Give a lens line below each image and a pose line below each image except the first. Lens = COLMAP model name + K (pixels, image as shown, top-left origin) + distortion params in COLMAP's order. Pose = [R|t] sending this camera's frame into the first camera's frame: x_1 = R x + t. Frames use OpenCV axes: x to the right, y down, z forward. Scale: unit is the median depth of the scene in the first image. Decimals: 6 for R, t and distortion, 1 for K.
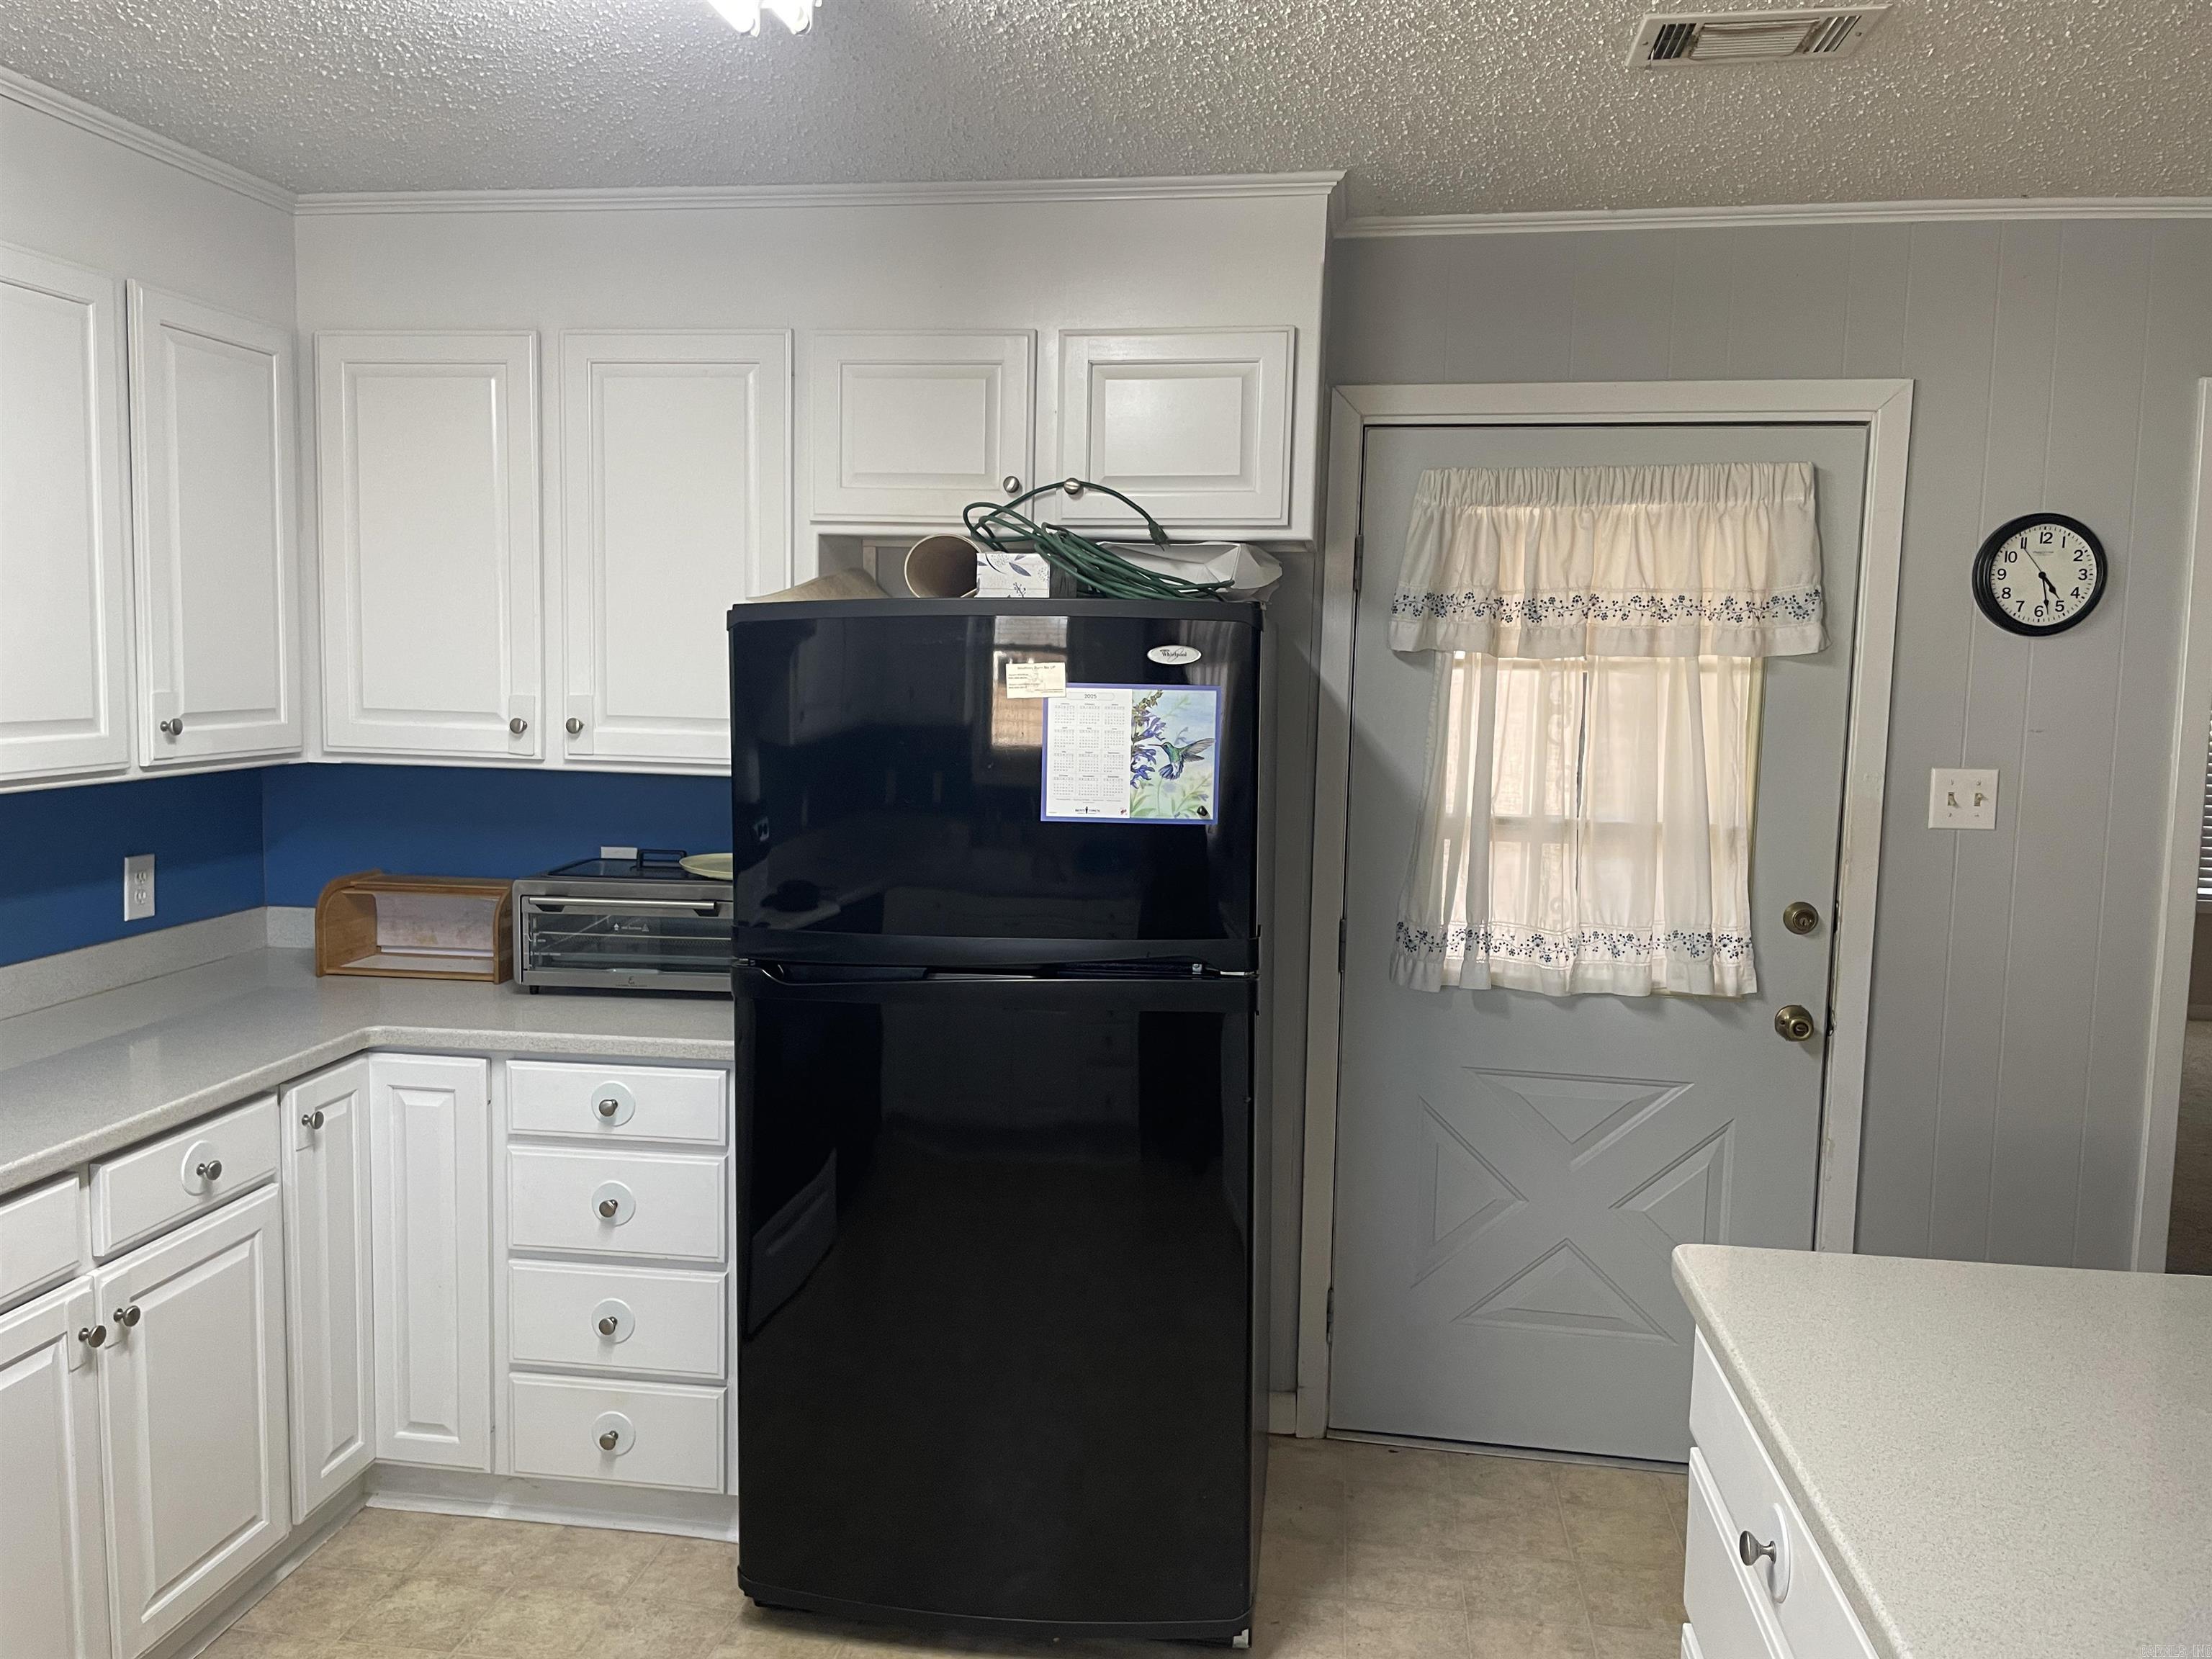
lens RADIAL K [[1676.5, 0, 1101.5], [0, 1676.5, 828.5], [0, 0, 1]] dist [0.049894, -0.044267]
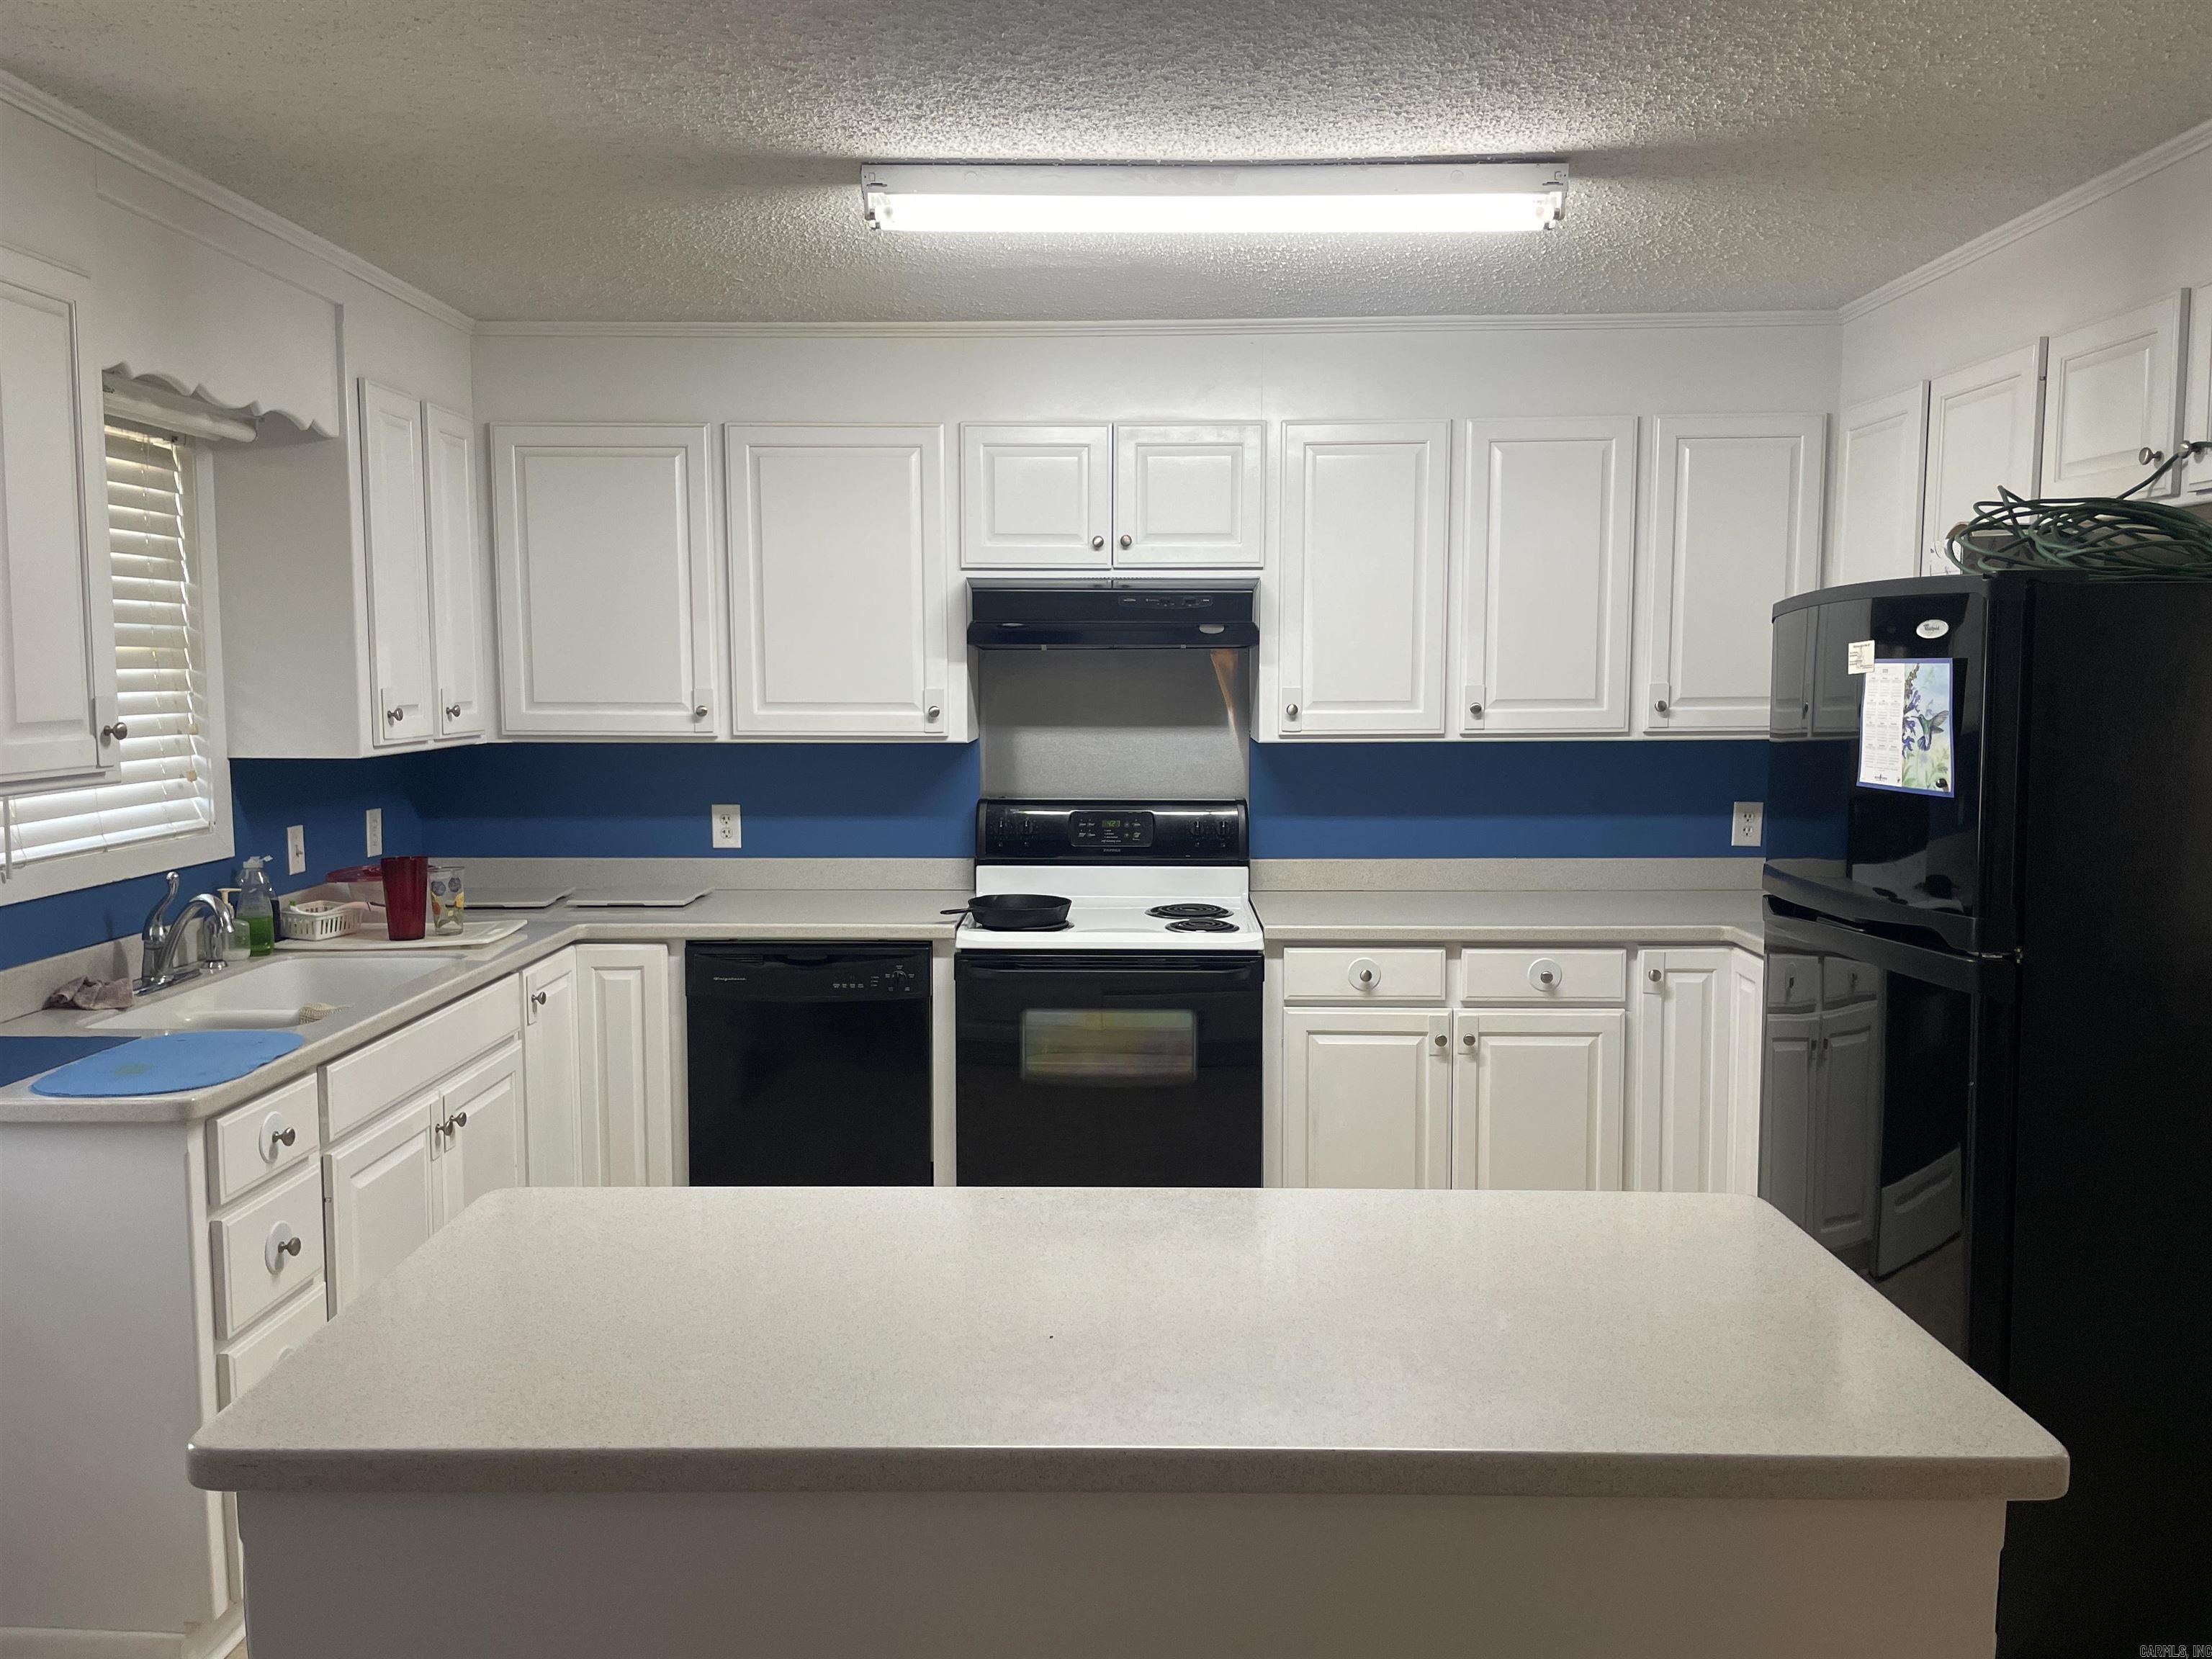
lens RADIAL K [[1676.5, 0, 1103.5], [0, 1676.5, 823.9], [0, 0, 1]] dist [0.049894, -0.044267]
pose [[0.123169, 0.073088, -0.989691, 1.007782], [-0.097990, 0.993306, 0.061160, 0.001073], [0.987536, 0.089447, 0.129507, 0.375001]]
